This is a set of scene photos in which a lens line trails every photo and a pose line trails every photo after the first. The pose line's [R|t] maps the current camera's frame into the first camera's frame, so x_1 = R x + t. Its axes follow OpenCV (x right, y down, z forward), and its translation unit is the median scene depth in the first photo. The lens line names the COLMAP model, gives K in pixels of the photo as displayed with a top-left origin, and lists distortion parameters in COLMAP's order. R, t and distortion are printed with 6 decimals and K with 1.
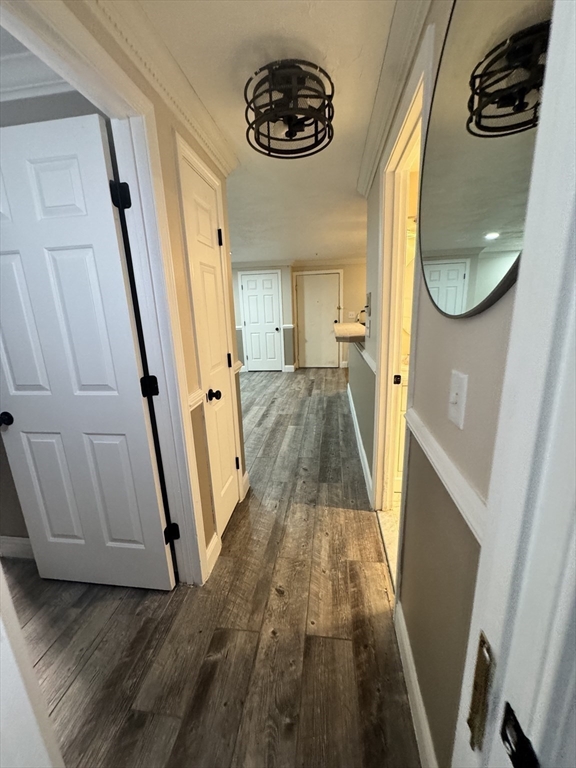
lens RADIAL K [[305.8, 0, 290.2], [0, 305.8, 383.5], [0, 0, 1]] dist [-0.001765, -0.000030]
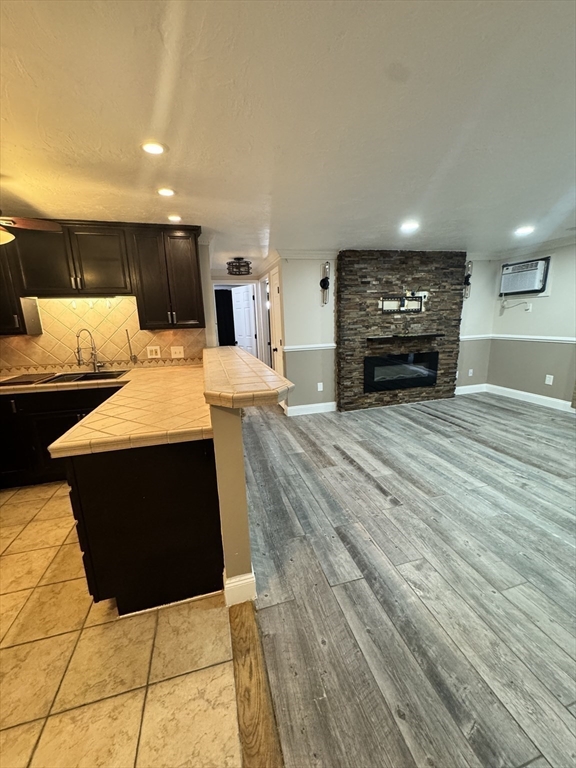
lens RADIAL K [[305.8, 0, 290.2], [0, 305.8, 383.5], [0, 0, 1]] dist [-0.001765, -0.000030]
pose [[-0.919314, 0.144172, -0.366164, 0.334808], [-0.030075, 0.902012, 0.430663, -0.428349], [0.392374, 0.406927, -0.824896, 1.659807]]
